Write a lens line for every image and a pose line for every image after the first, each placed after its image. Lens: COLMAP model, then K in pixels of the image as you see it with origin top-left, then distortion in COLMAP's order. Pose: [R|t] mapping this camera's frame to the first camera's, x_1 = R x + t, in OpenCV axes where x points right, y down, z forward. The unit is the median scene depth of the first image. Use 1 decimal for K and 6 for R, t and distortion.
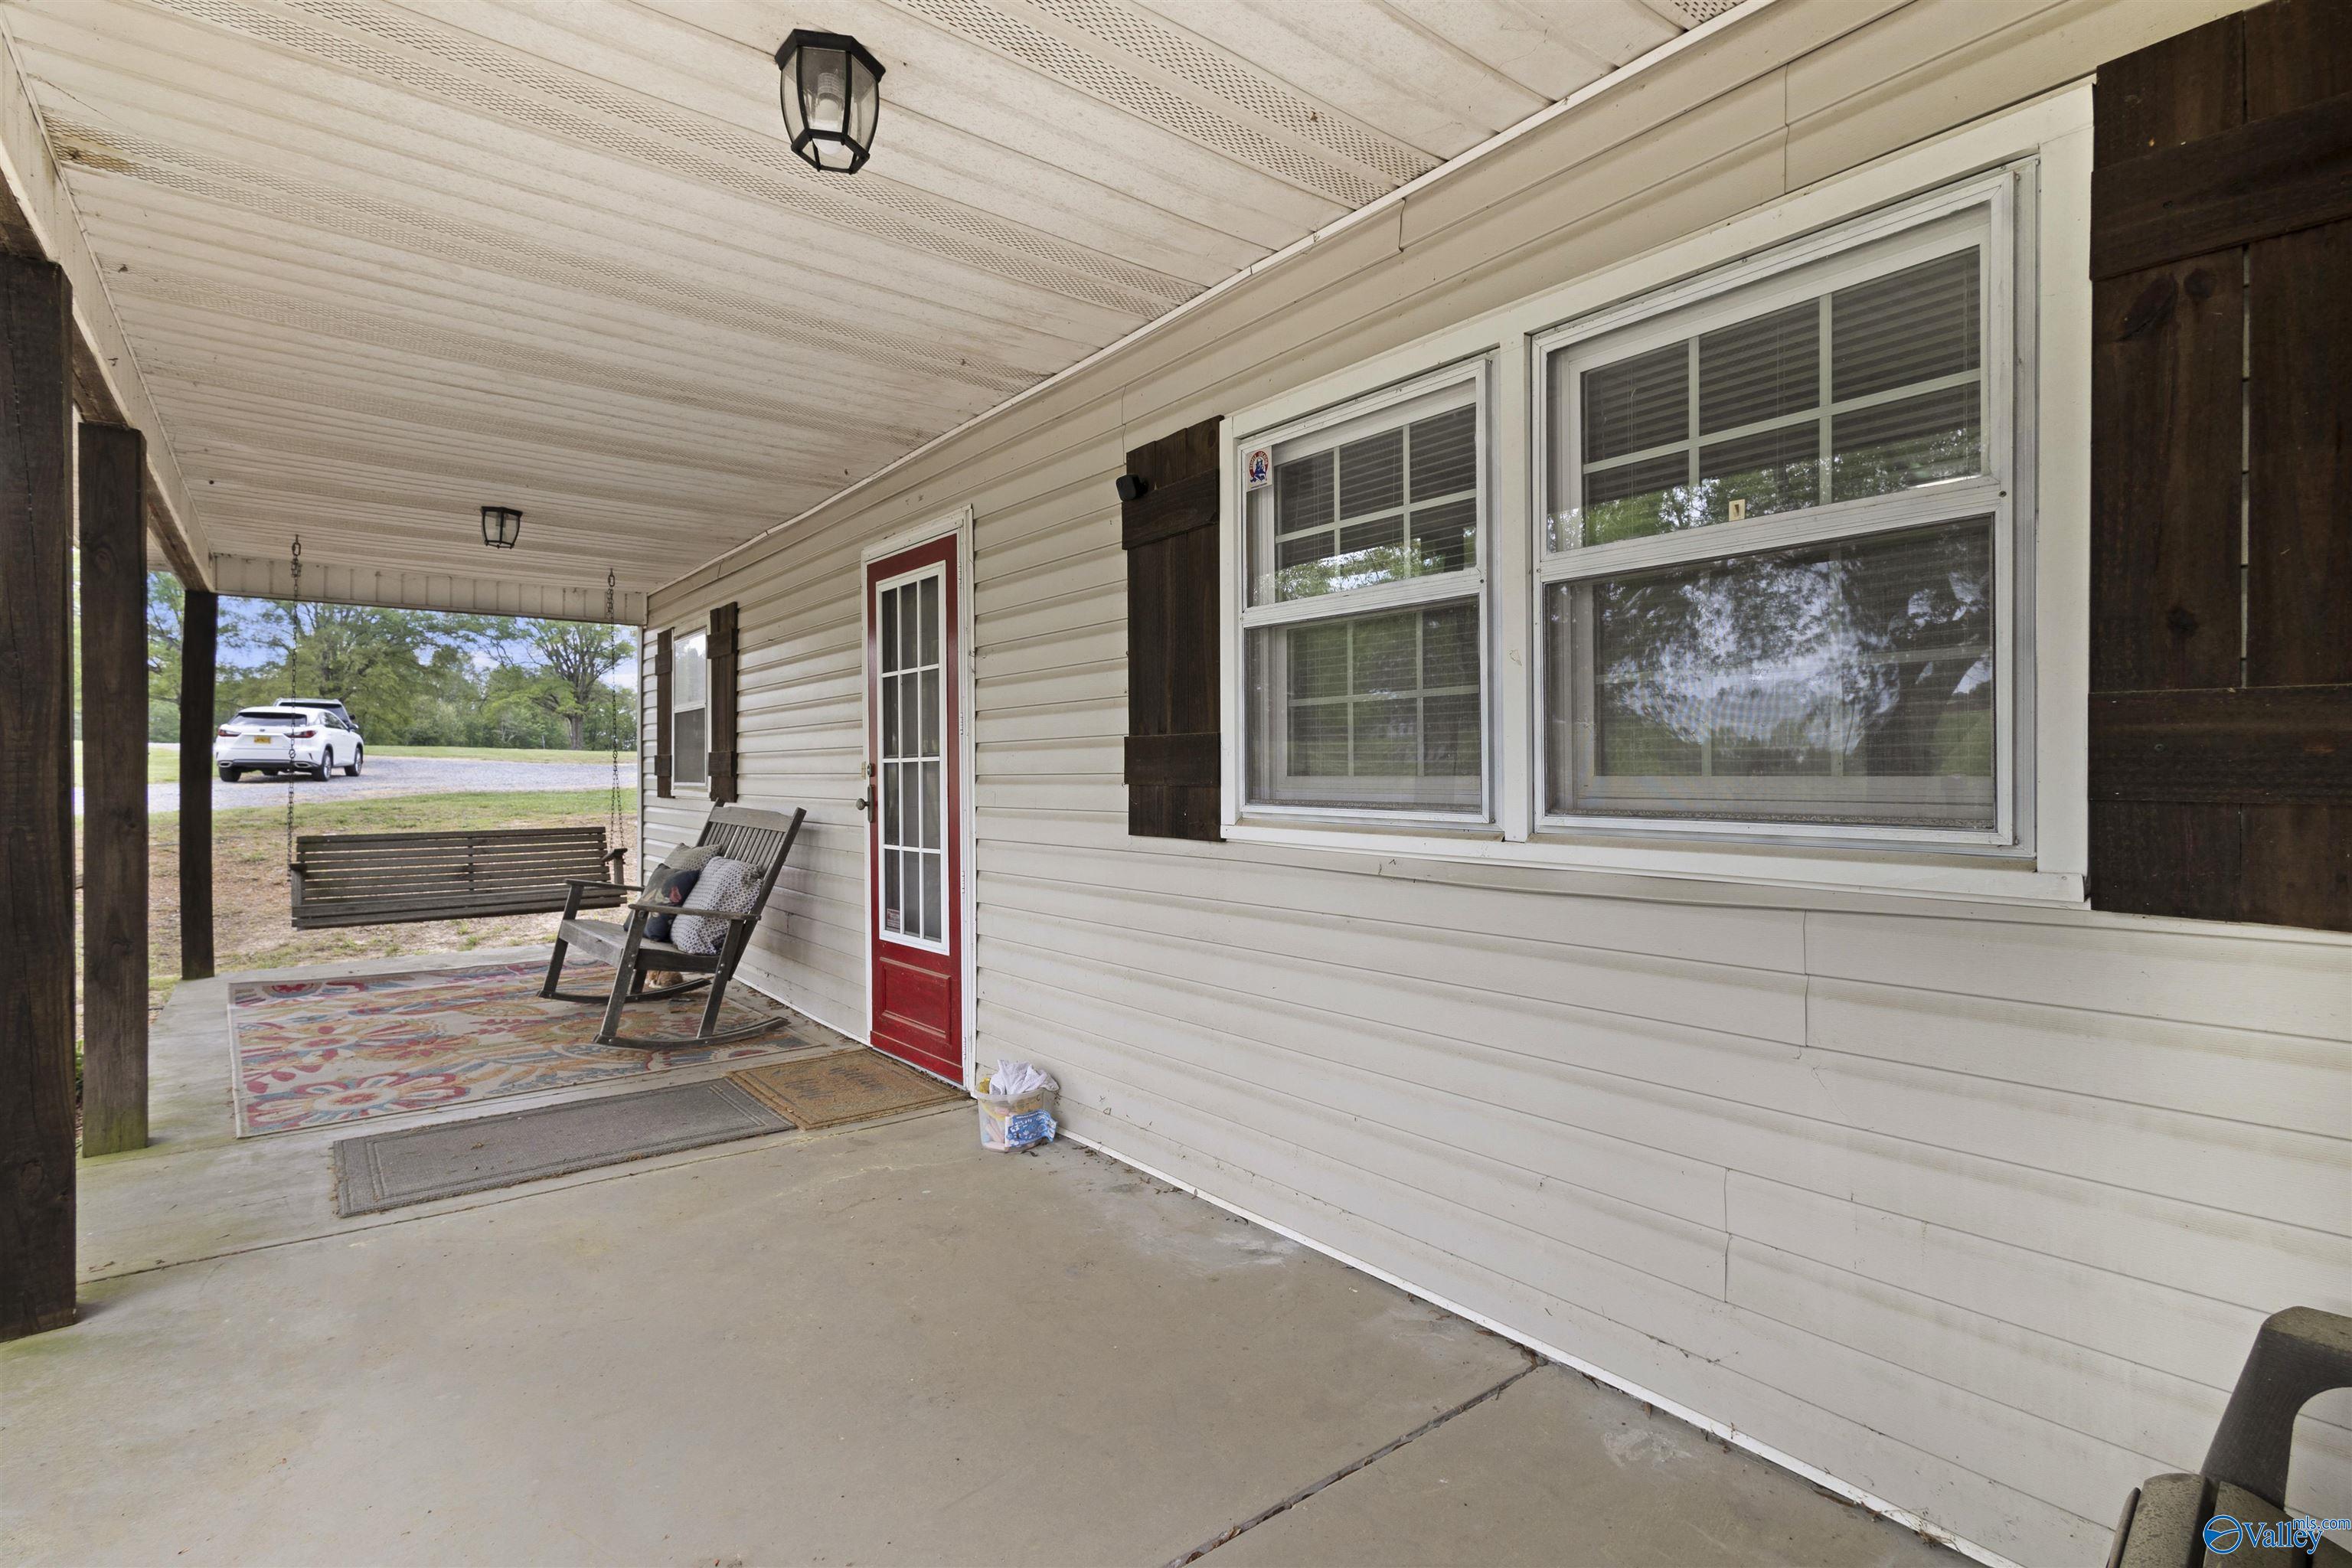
lens RADIAL K [[1099.0, 0, 1165.0], [0, 1099.0, 757.2], [0, 0, 1]] dist [0.000589, -0.000093]
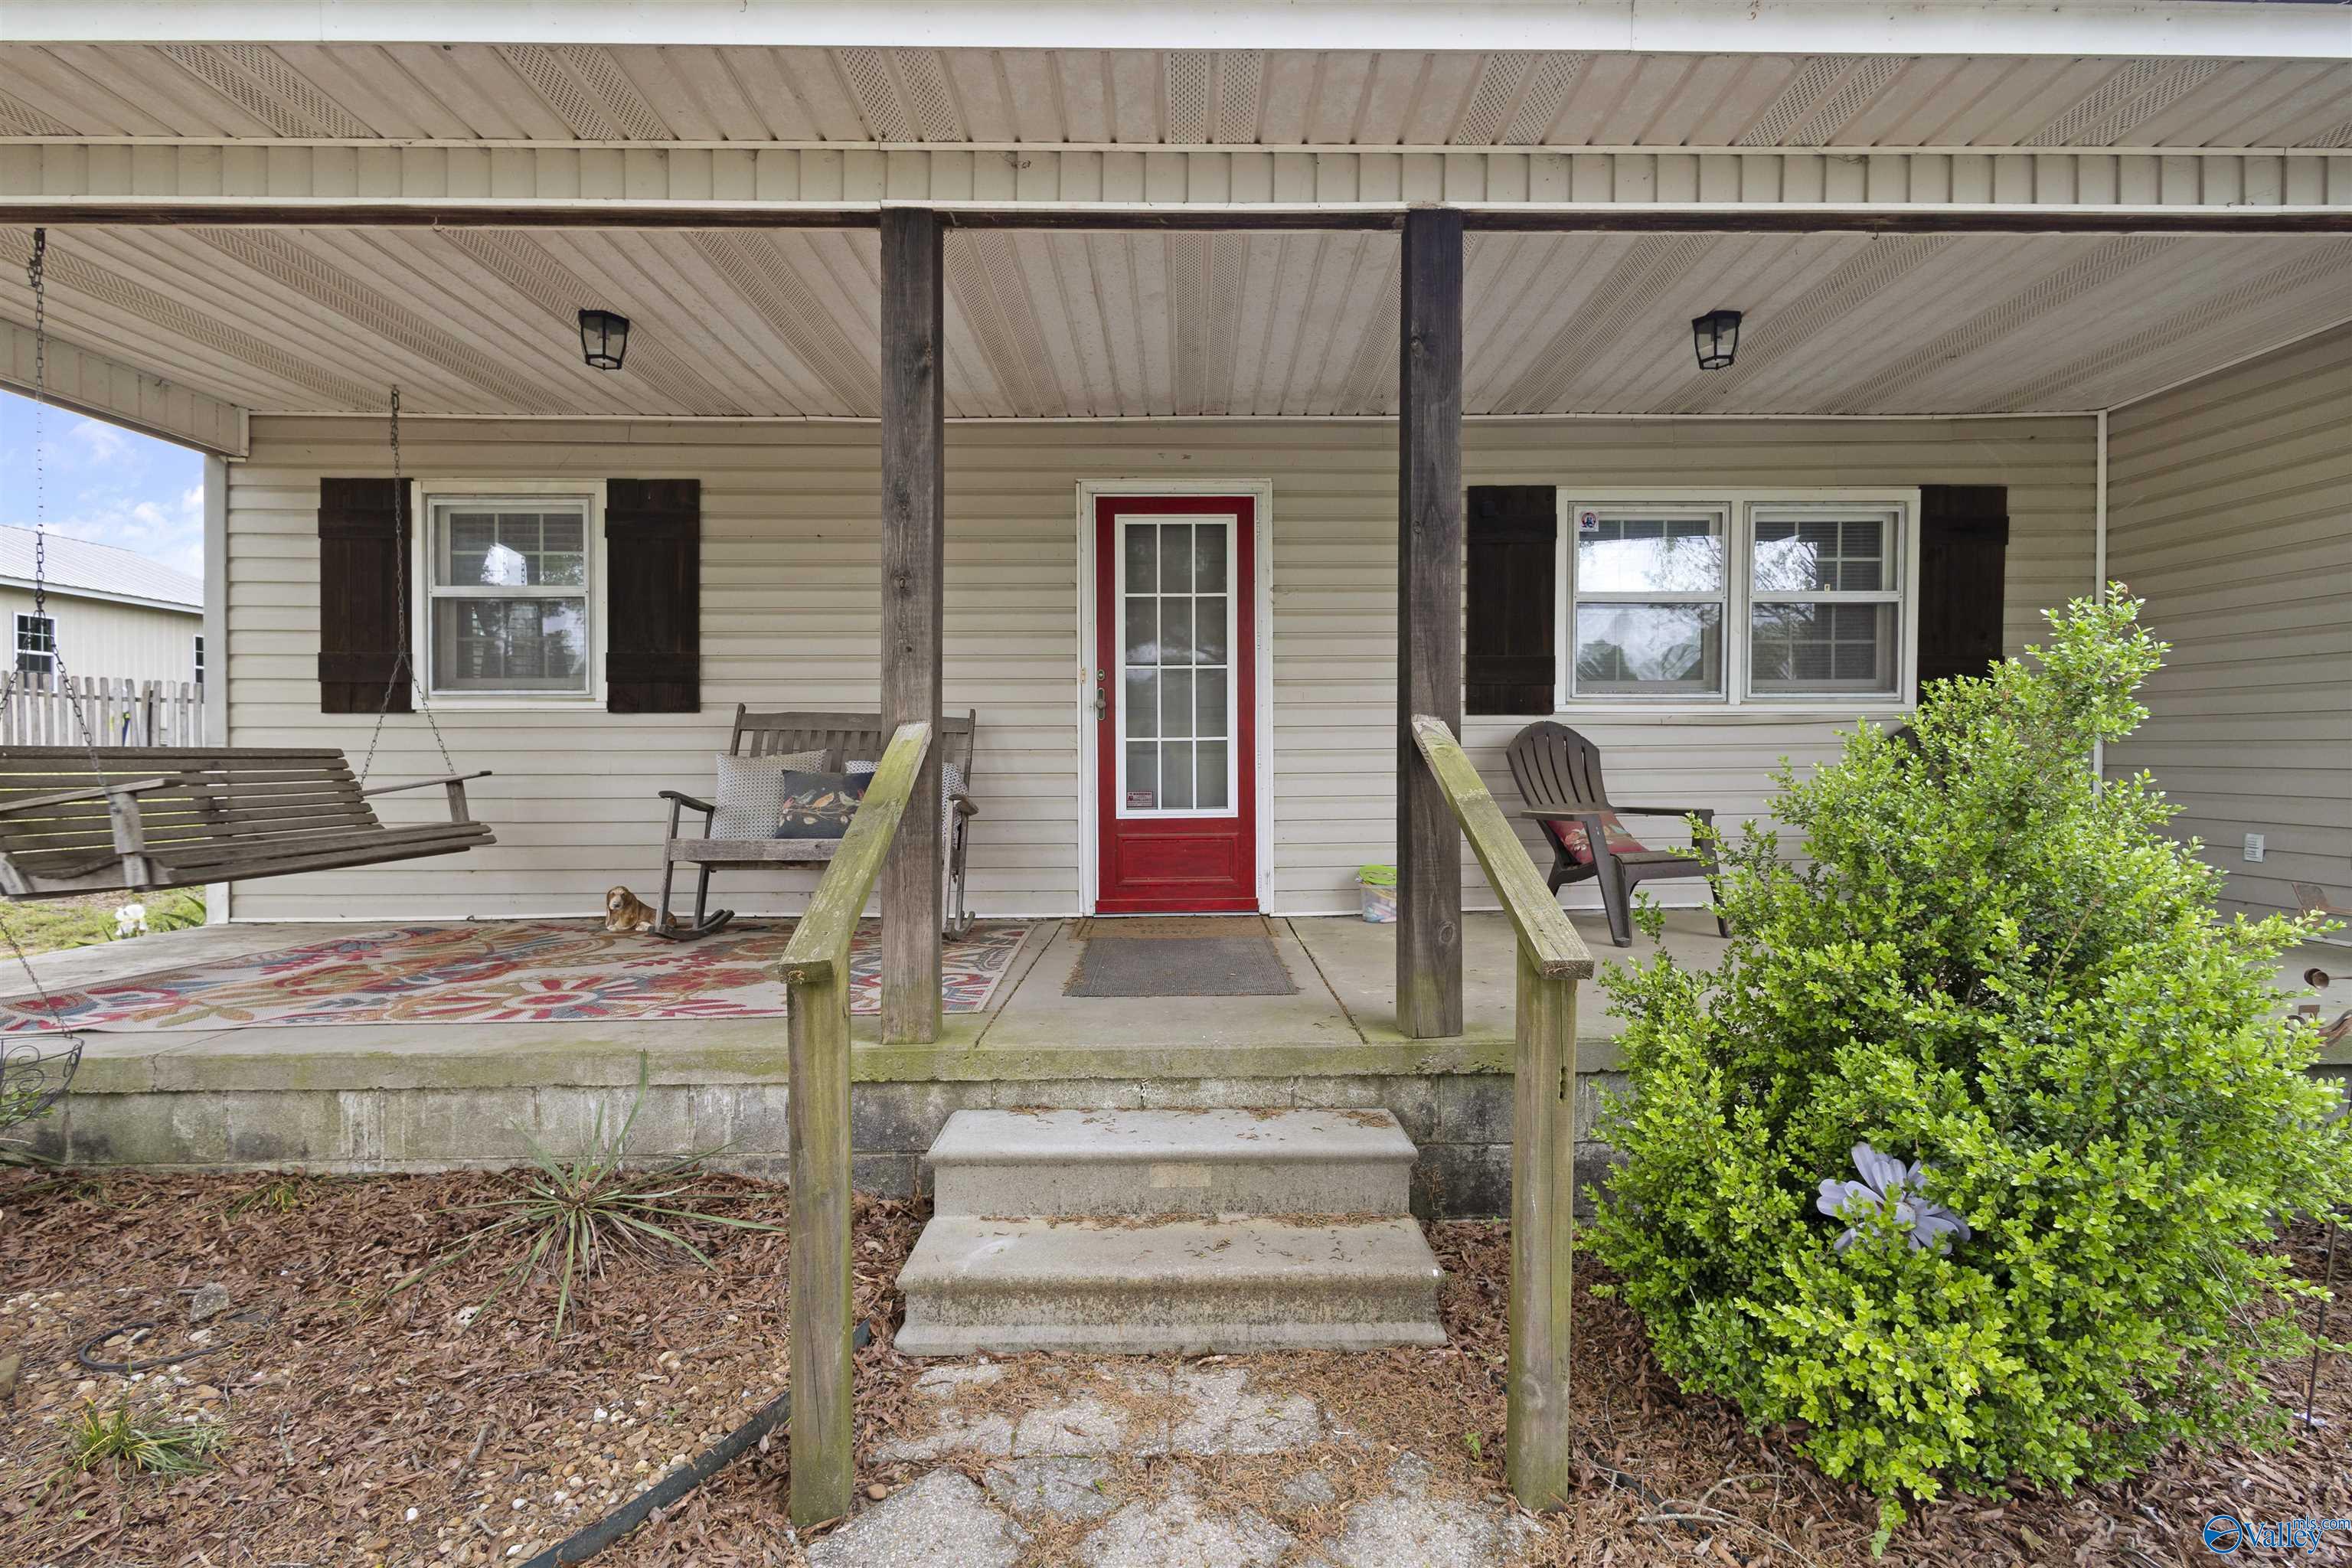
lens RADIAL K [[1099.0, 0, 1165.0], [0, 1099.0, 757.2], [0, 0, 1]] dist [0.000589, -0.000093]
pose [[0.606798, 0.000756, 0.794856, -1.282149], [-0.008286, 0.999951, 0.005374, 0.102316], [-0.794813, -0.009847, 0.606775, 0.271056]]
